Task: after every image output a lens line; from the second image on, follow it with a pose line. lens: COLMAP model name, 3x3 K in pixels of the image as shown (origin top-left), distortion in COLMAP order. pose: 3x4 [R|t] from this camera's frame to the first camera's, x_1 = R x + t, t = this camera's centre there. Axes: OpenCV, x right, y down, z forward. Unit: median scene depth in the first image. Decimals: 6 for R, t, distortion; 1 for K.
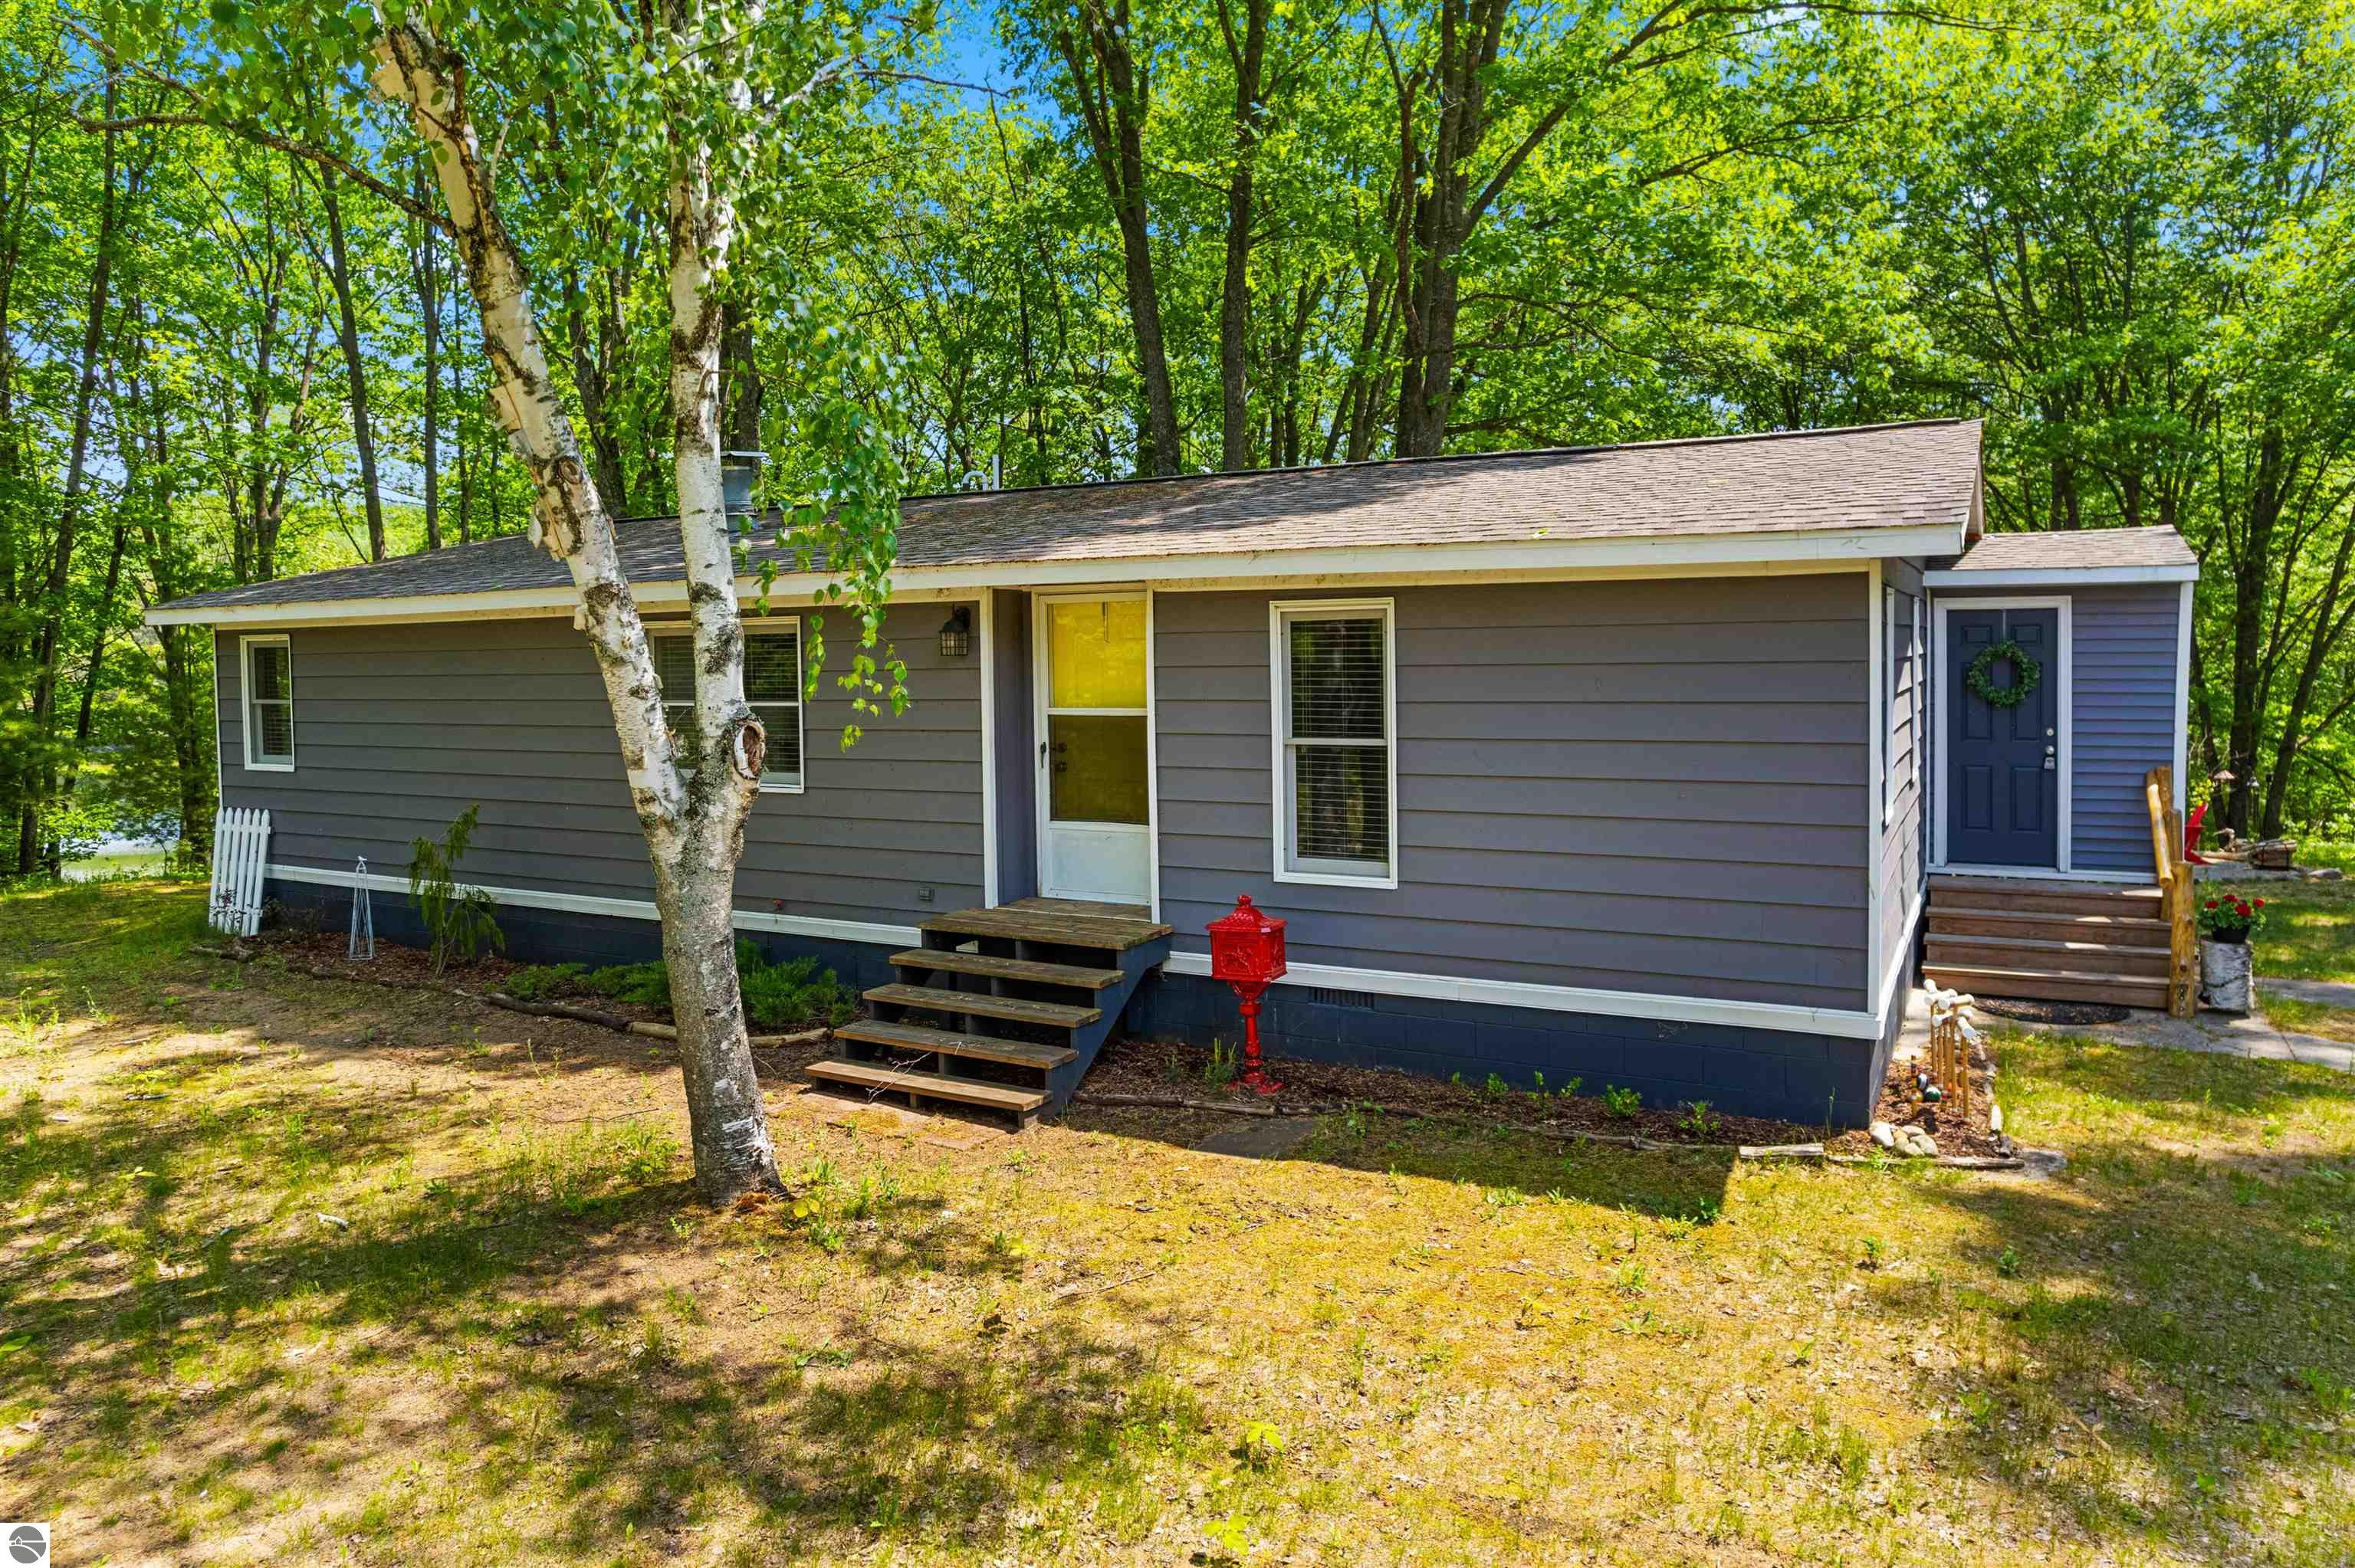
lens RADIAL K [[1516.0, 0, 1177.3], [0, 1516.0, 768.6], [0, 0, 1]] dist [-0.026490, 0.010615]
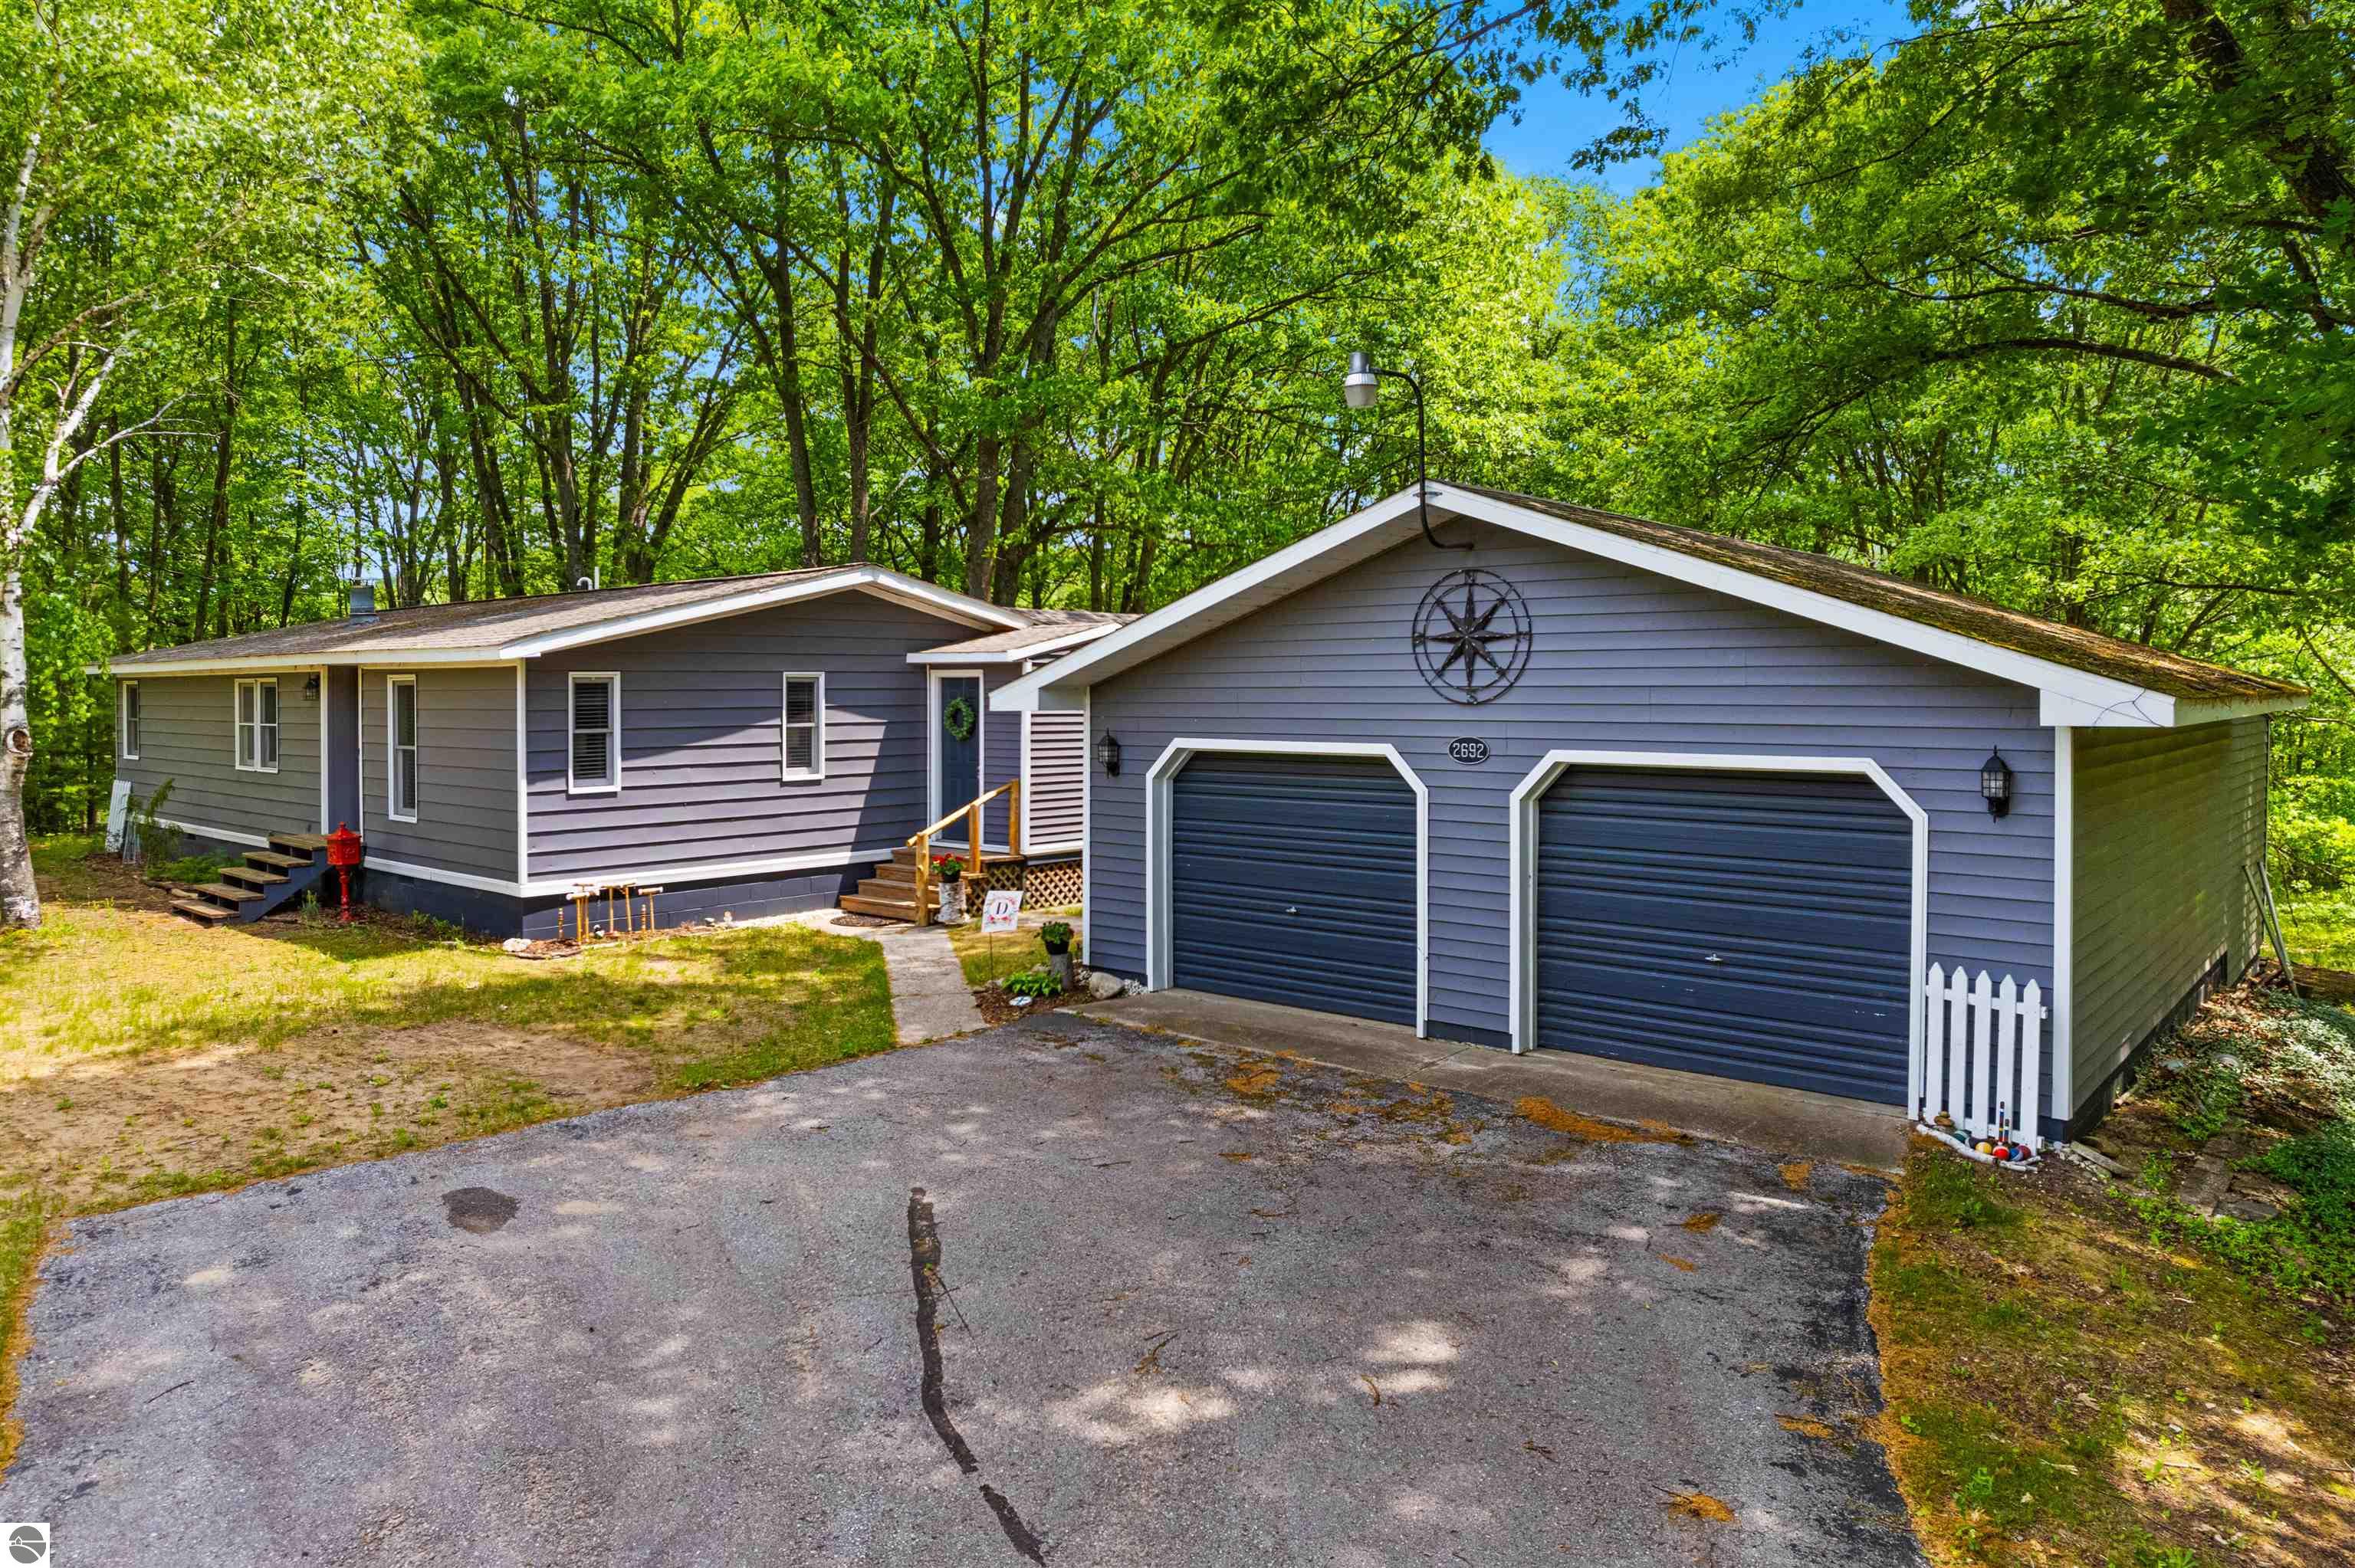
lens RADIAL K [[1516.0, 0, 1174.1], [0, 1516.0, 767.7], [0, 0, 1]] dist [-0.026490, 0.010615]
pose [[0.973322, 0.024208, -0.228162, 1.414234], [-0.029019, 0.999421, -0.017758, 0.012744], [0.227600, 0.023905, 0.973461, -0.614063]]
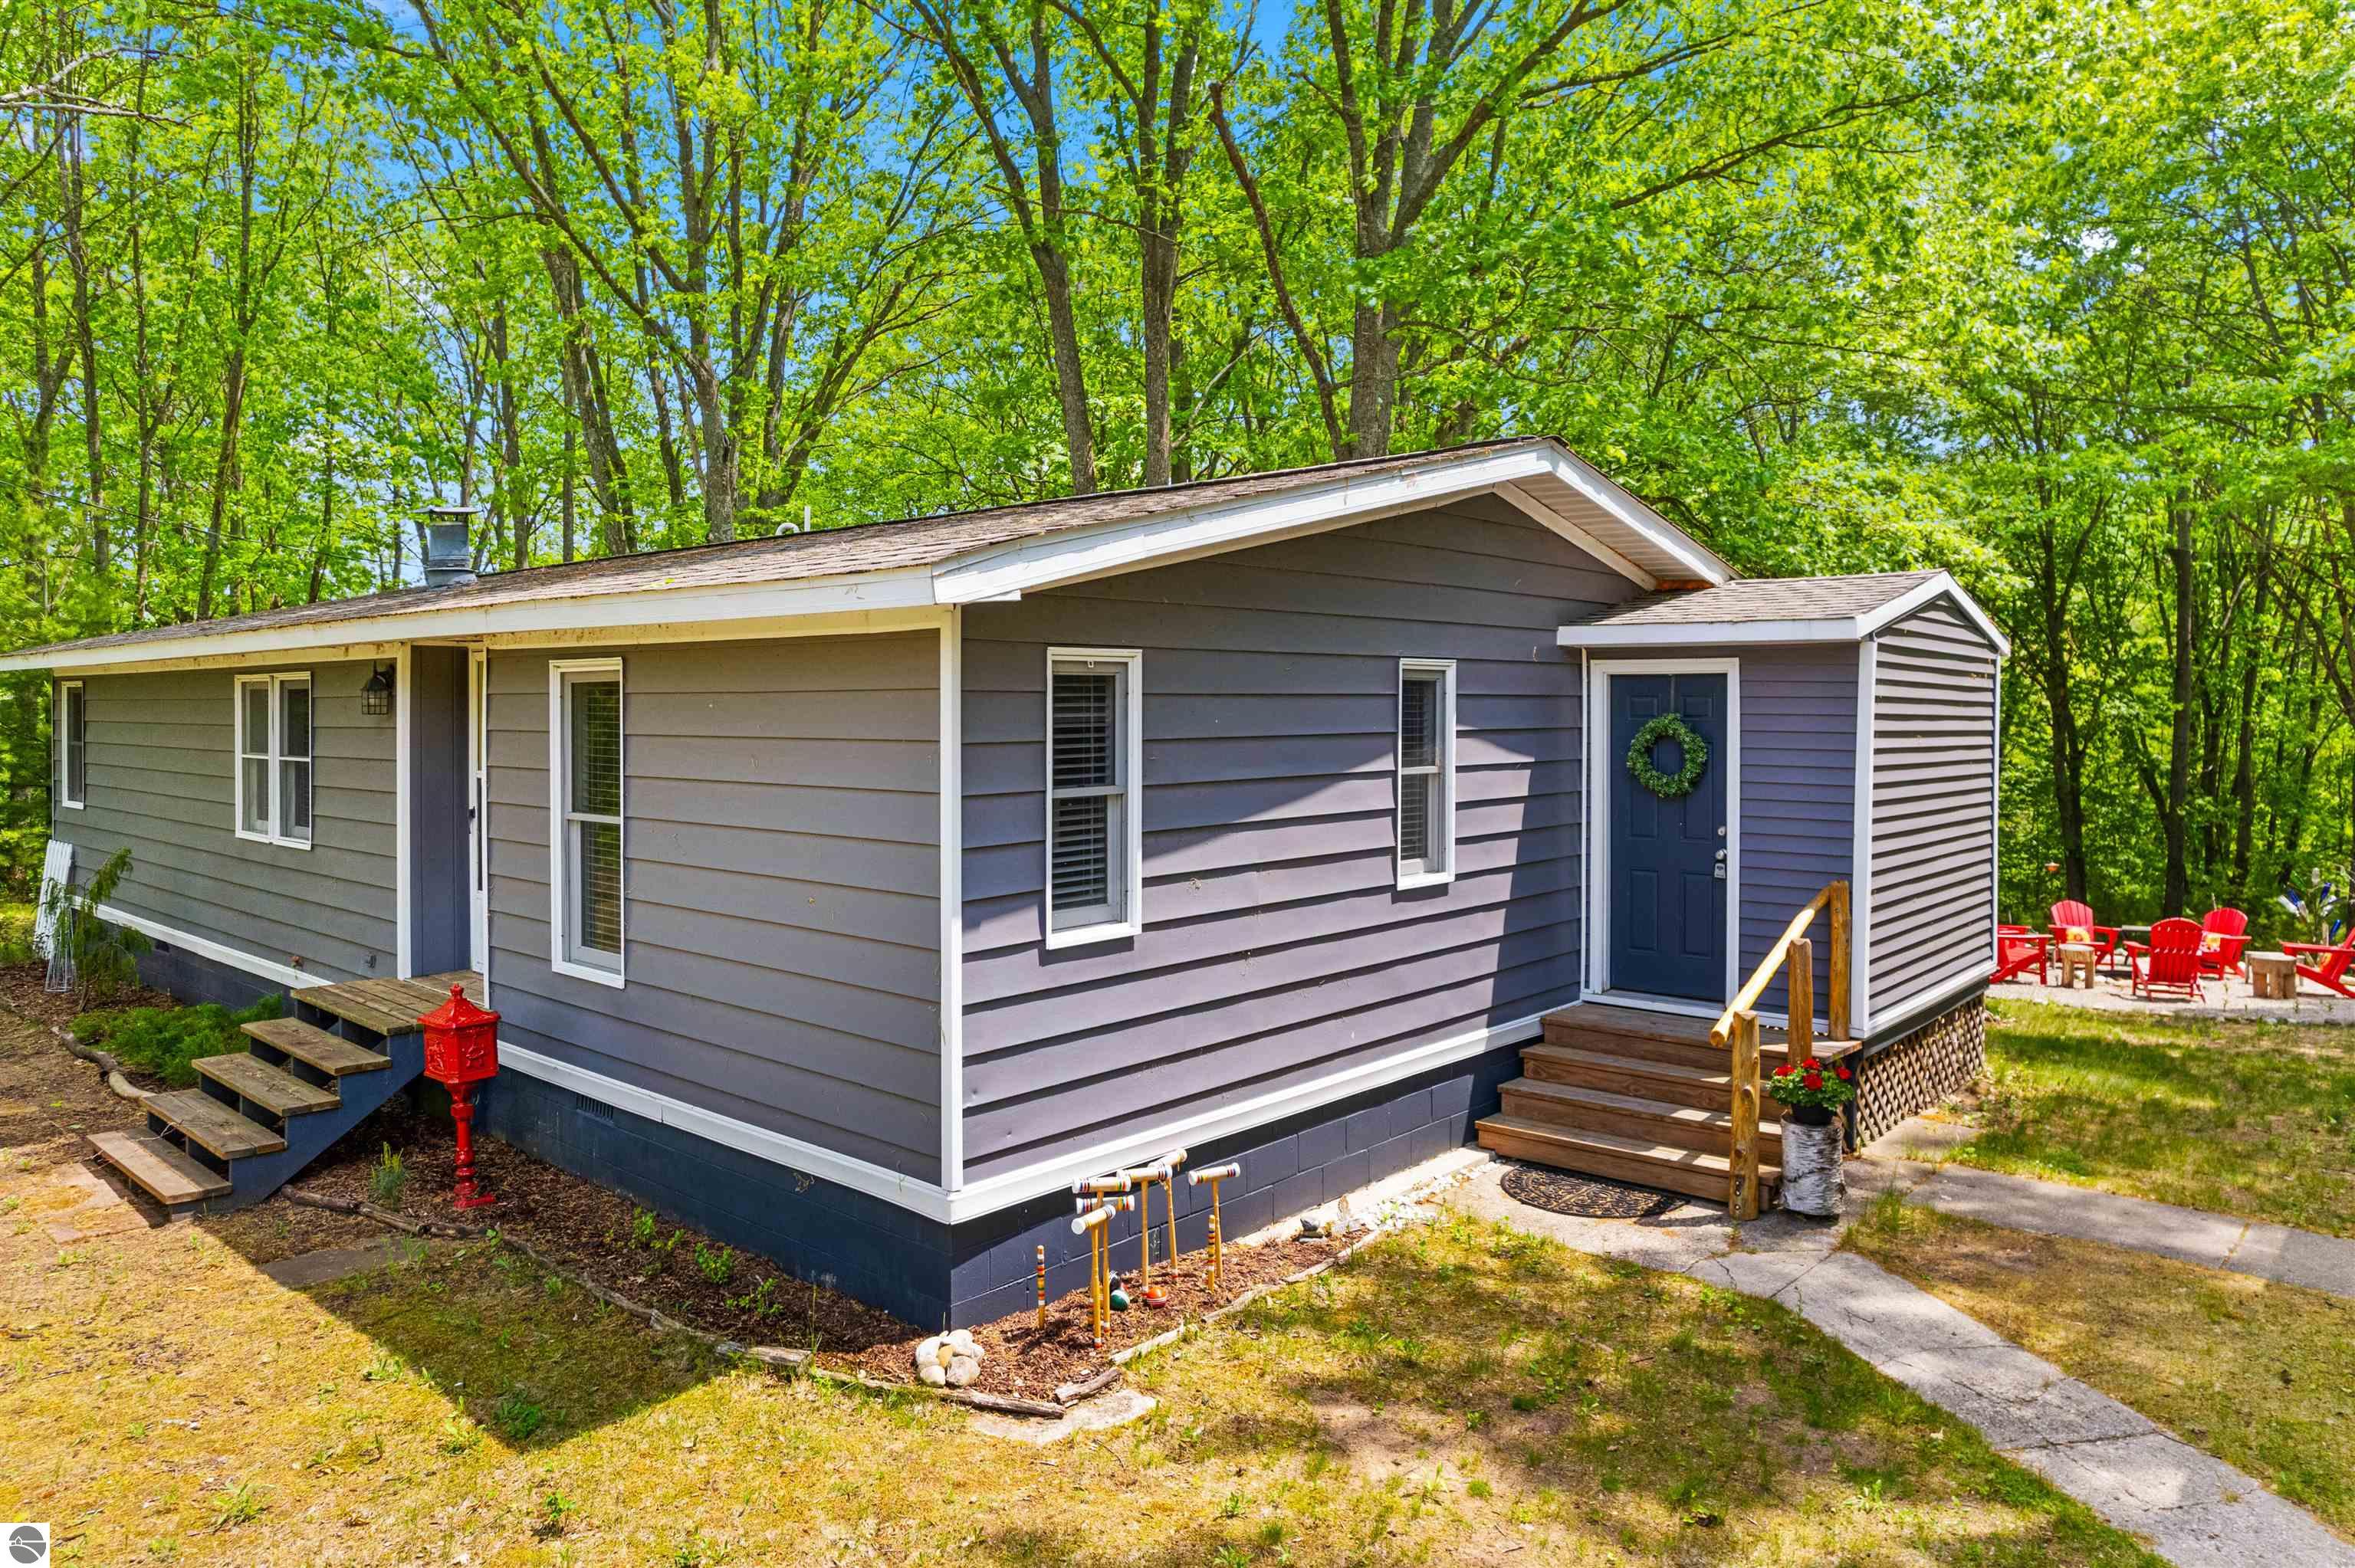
lens RADIAL K [[1516.0, 0, 1183.3], [0, 1516.0, 783.3], [0, 0, 1]] dist [-0.026490, 0.010615]
pose [[0.972004, 0.027080, -0.233400, 0.609030], [-0.032411, 0.999293, -0.019038, -0.030683], [0.232719, 0.026070, 0.972195, 0.205398]]
